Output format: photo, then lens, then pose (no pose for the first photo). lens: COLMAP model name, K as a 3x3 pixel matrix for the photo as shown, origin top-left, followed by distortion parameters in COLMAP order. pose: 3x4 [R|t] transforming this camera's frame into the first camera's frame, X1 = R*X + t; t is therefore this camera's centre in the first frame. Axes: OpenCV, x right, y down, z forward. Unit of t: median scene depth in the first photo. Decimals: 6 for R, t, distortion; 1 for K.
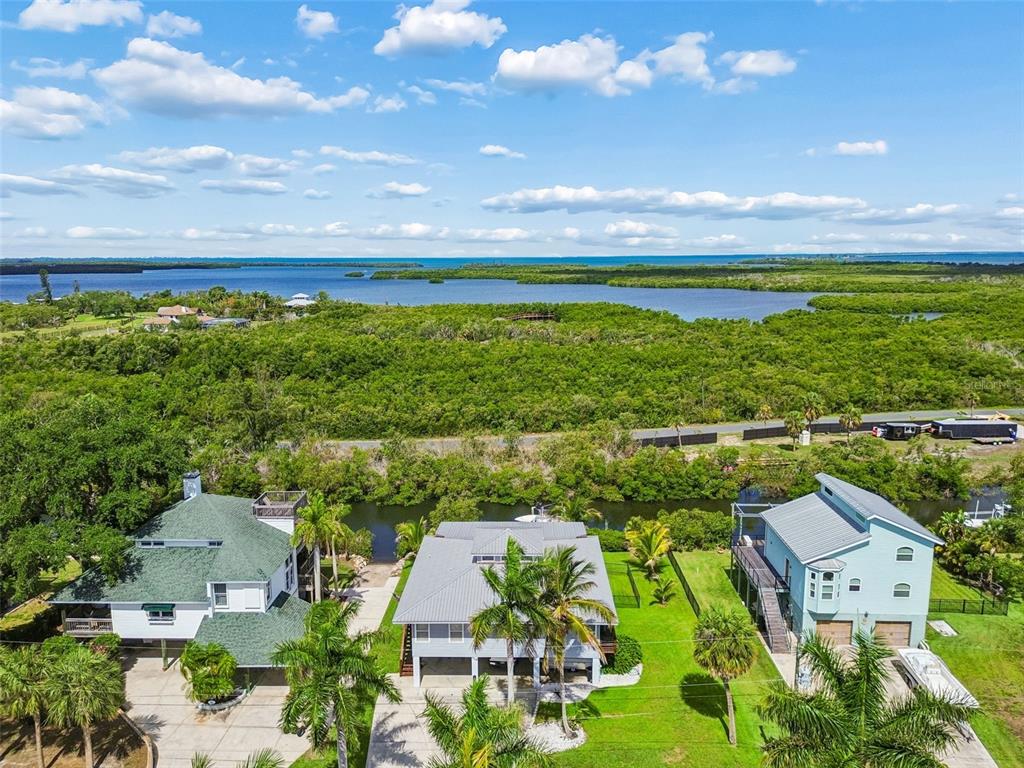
lens RADIAL K [[739.8, 0, 517.7], [0, 739.8, 384.3], [0, 0, 1]] dist [0.061451, -0.043987]
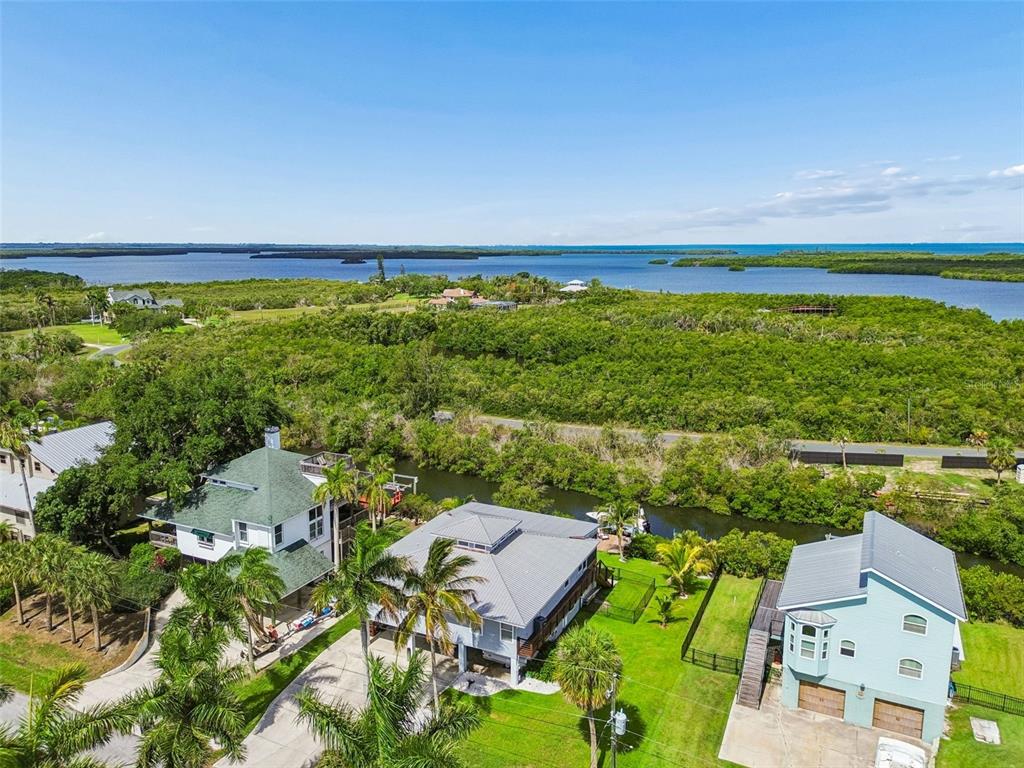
lens RADIAL K [[732.0, 0, 512.0], [0, 732.0, 384.0], [0, 0, 1]] dist [0.064543, -0.067445]
pose [[0.908302, 0.081716, -0.410257, 0.253324], [-0.074285, 0.996656, 0.034052, -0.013227], [0.411667, -0.000454, 0.911334, 0.062895]]
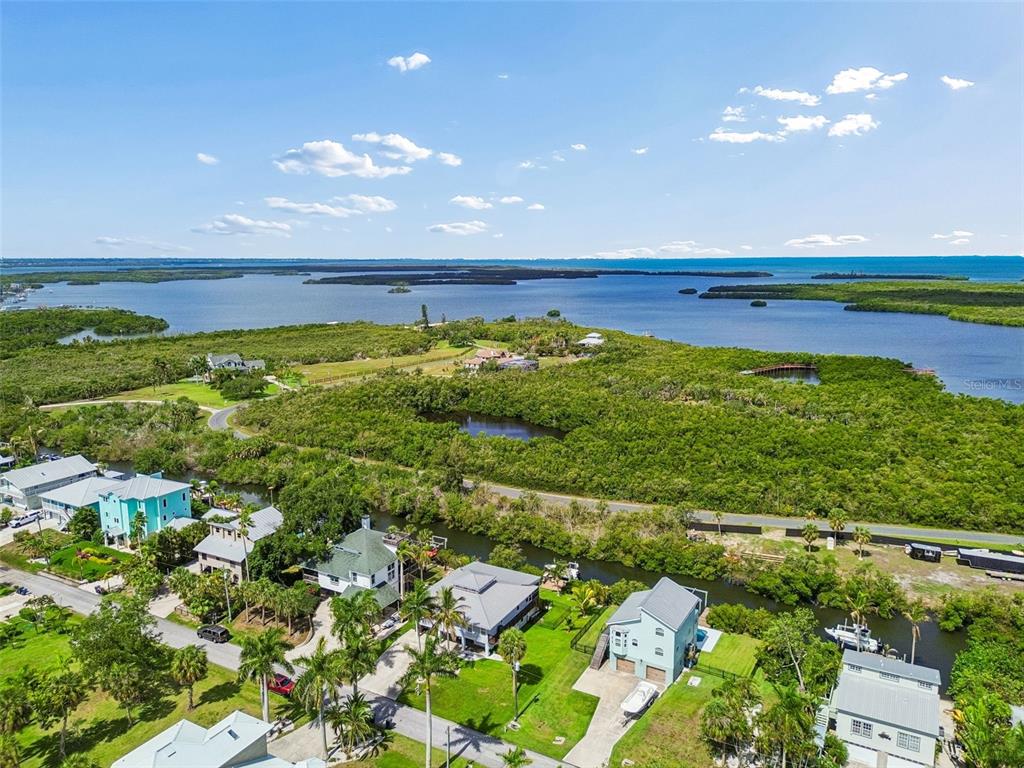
lens RADIAL K [[732.0, 0, 512.0], [0, 732.0, 384.0], [0, 0, 1]] dist [0.064543, -0.067445]
pose [[0.883322, 0.082942, -0.461371, 0.573000], [-0.081296, 0.996413, 0.023482, -0.224487], [0.461664, 0.016765, 0.886896, -0.441289]]
